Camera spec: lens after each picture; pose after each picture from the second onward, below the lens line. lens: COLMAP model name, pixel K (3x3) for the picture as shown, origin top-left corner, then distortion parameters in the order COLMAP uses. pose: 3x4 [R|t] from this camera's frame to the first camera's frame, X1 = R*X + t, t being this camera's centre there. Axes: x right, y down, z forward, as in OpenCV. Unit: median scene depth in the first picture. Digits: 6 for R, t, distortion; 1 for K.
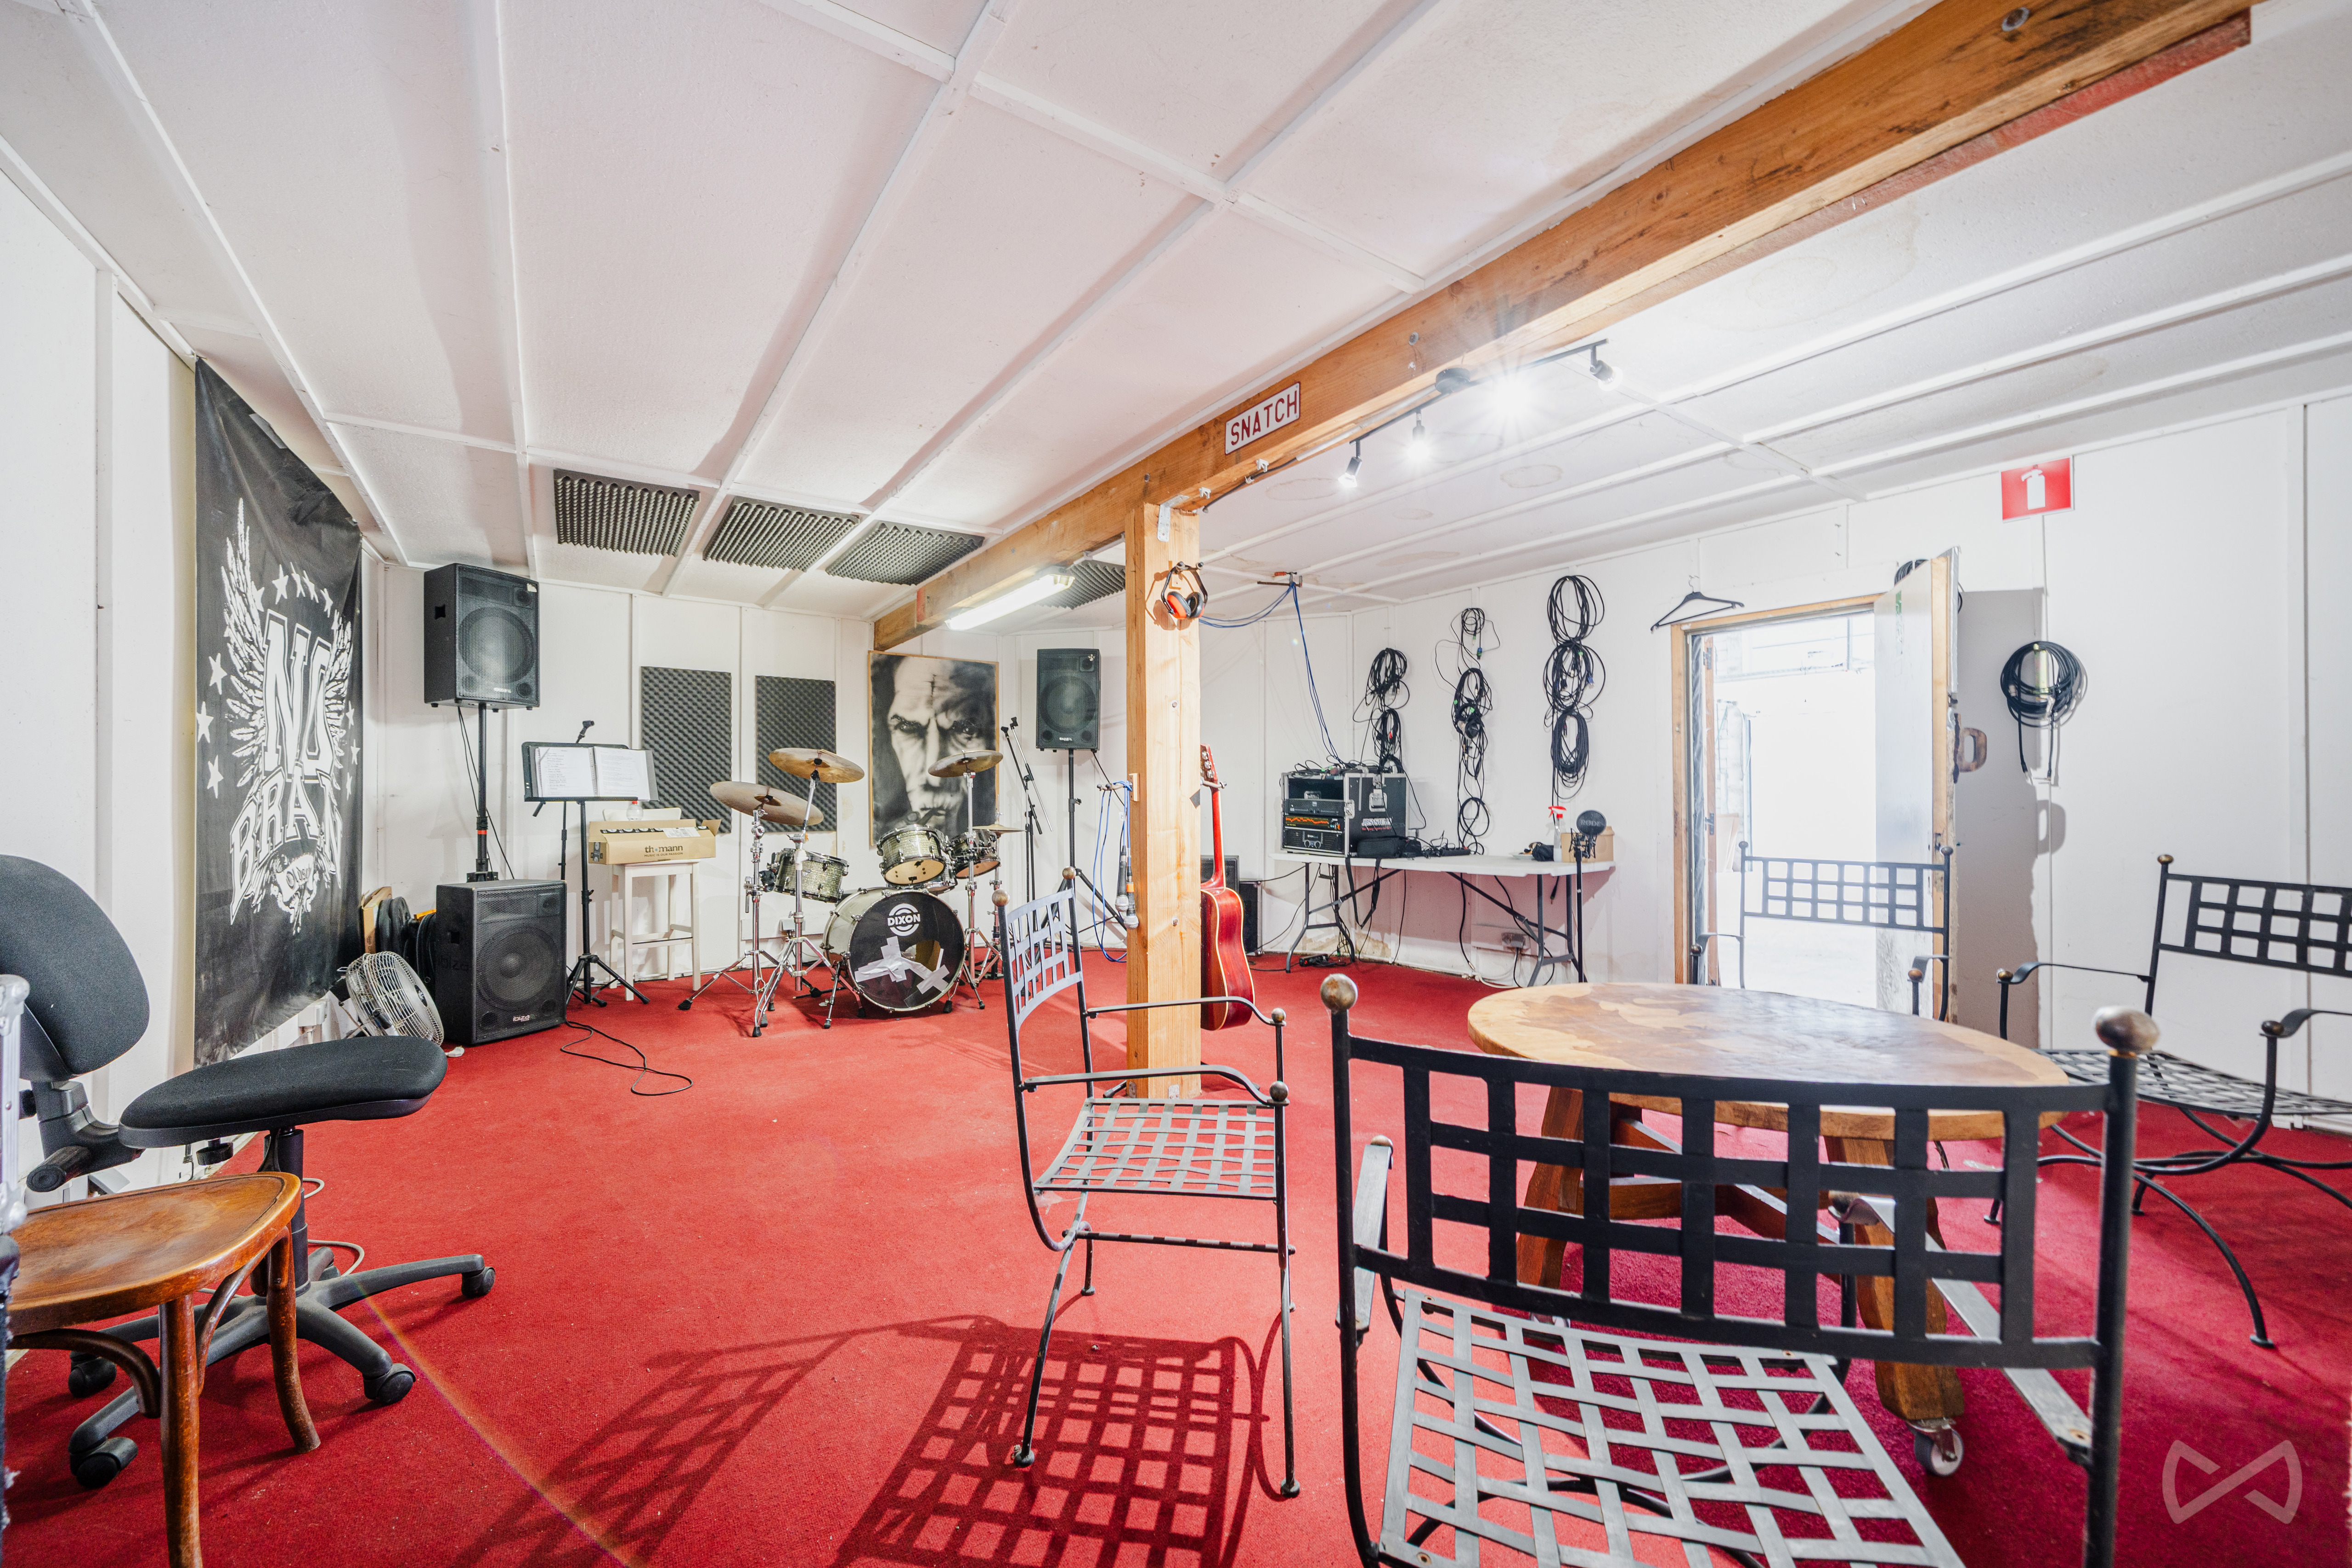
lens RADIAL K [[889.3, 0, 1165.4], [0, 889.3, 793.3], [0, 0, 1]] dist [0.000141, -0.000007]
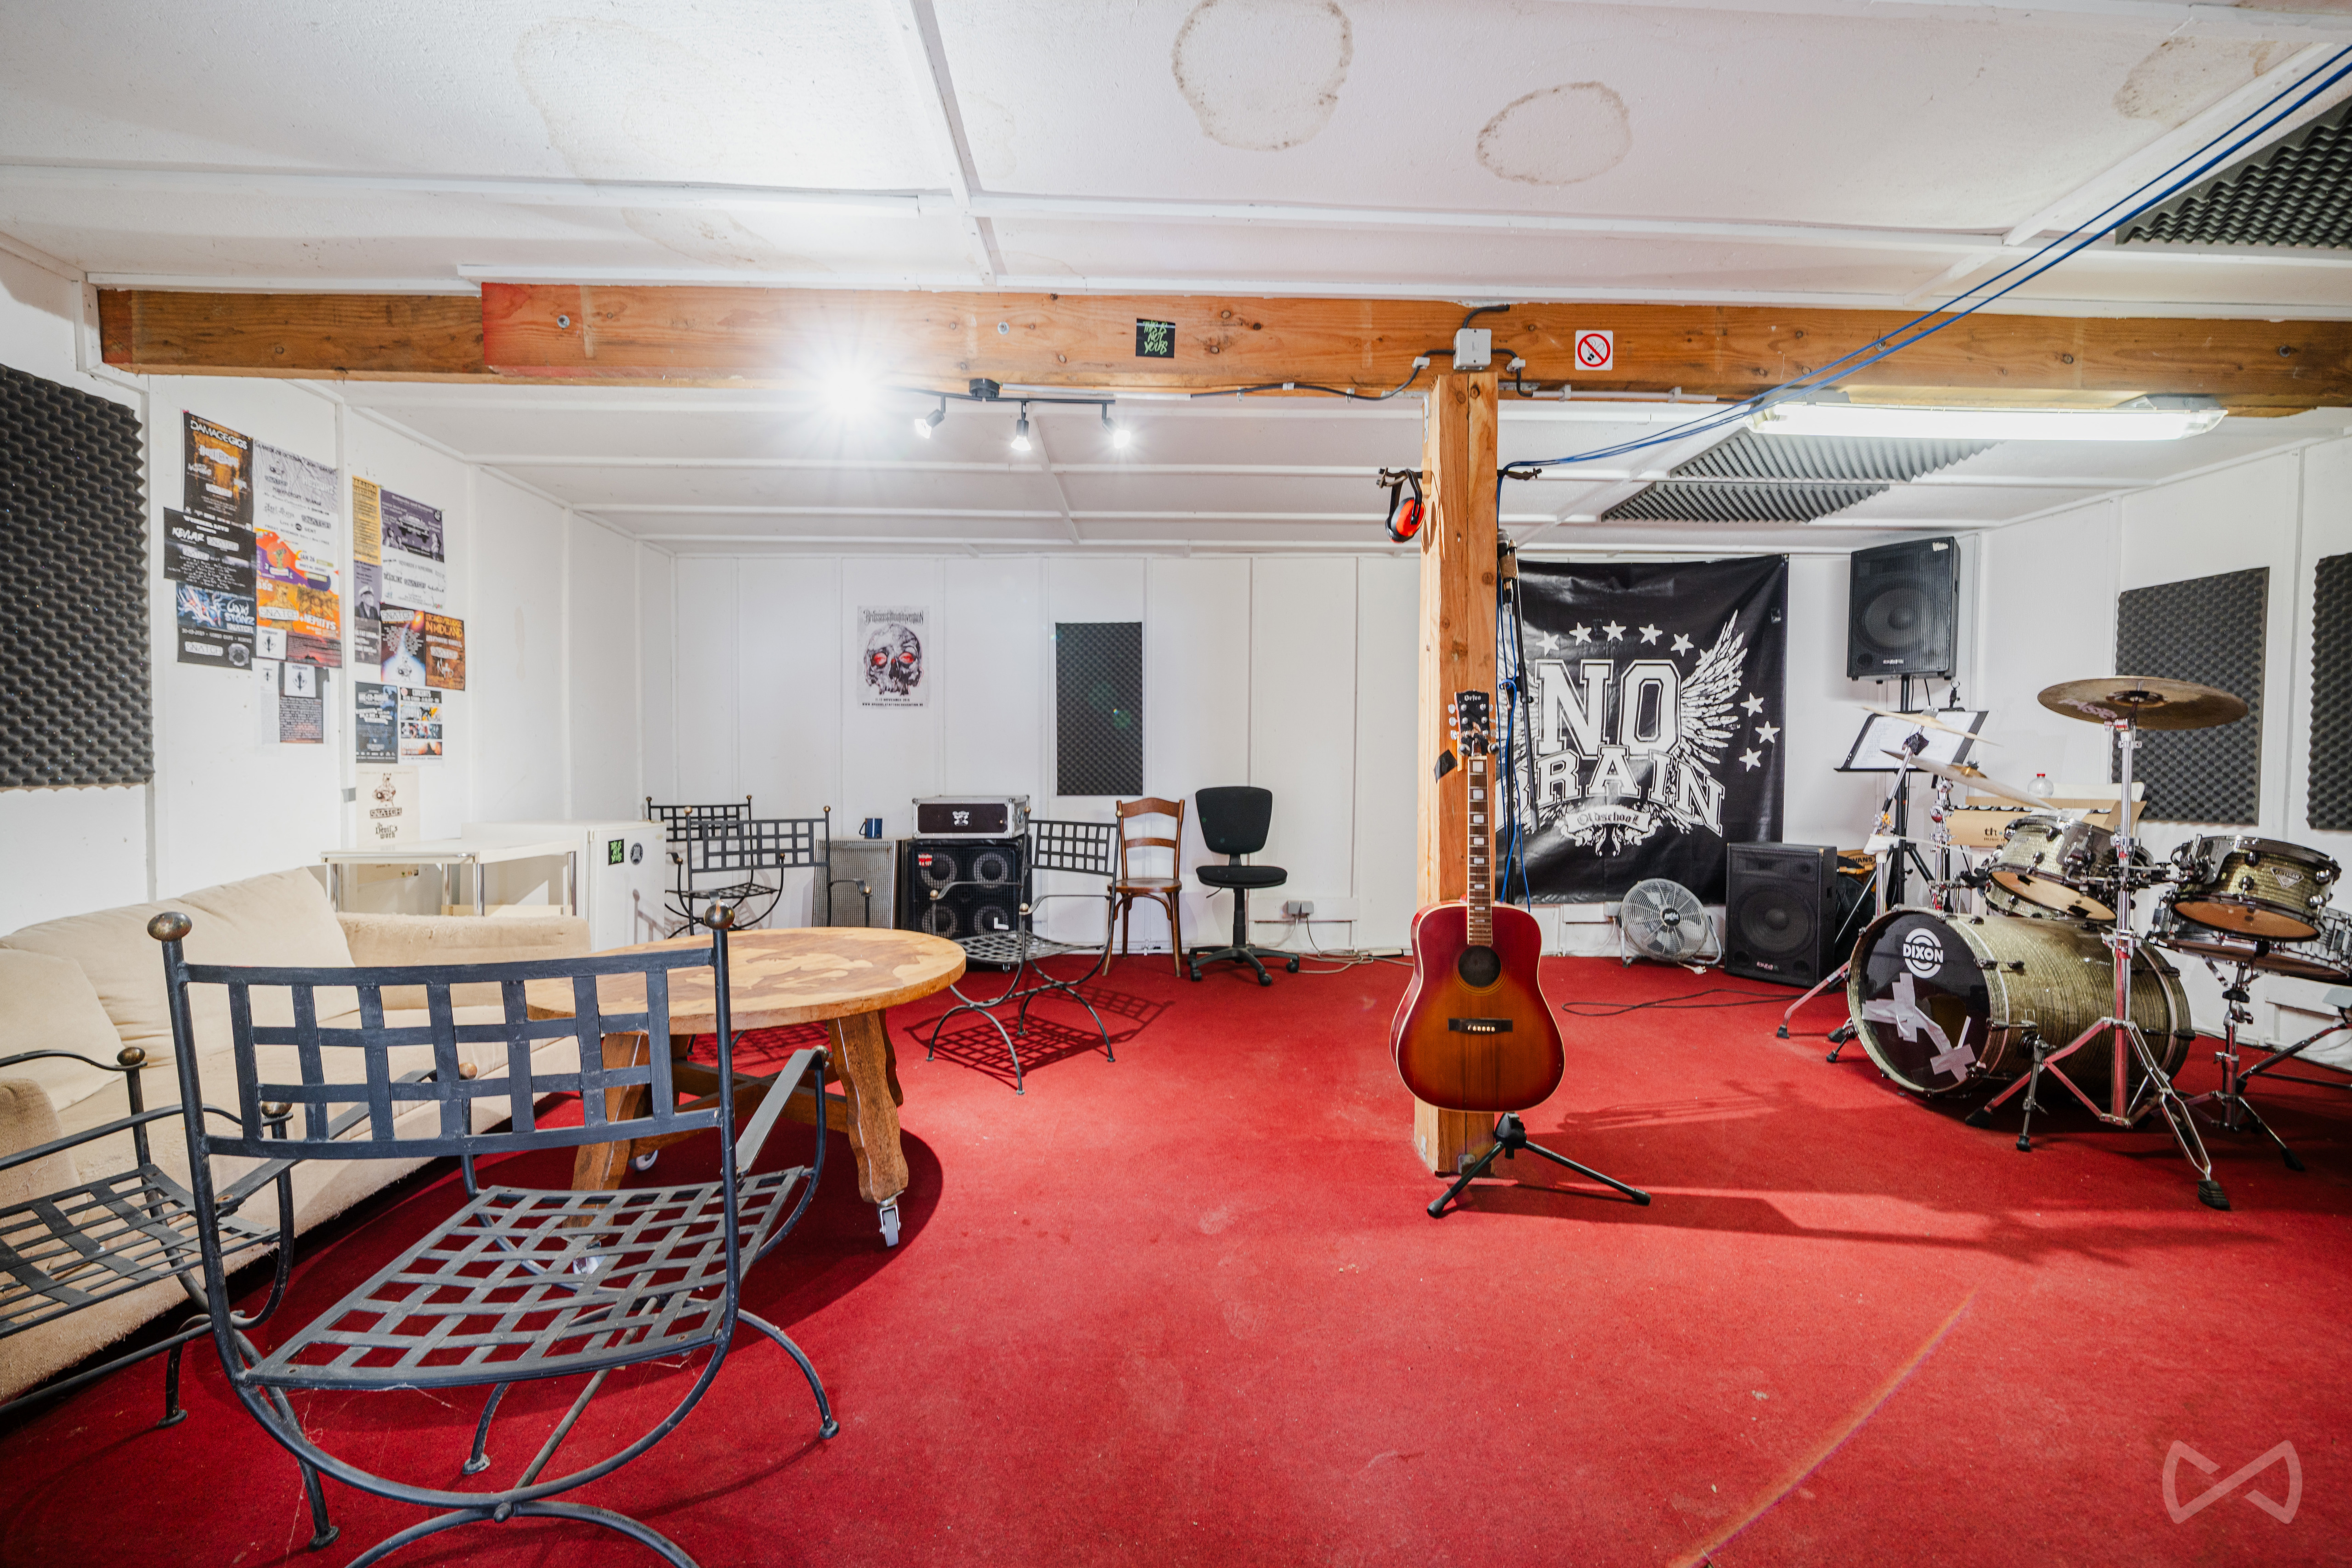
lens RADIAL K [[889.3, 0, 1171.3], [0, 889.3, 791.1], [0, 0, 1]] dist [0.000141, -0.000007]
pose [[-0.534350, 0.021284, -0.844995, 0.623122], [0.005796, 0.999752, 0.021517, 0.005070], [0.845243, 0.006600, -0.534341, 0.977438]]
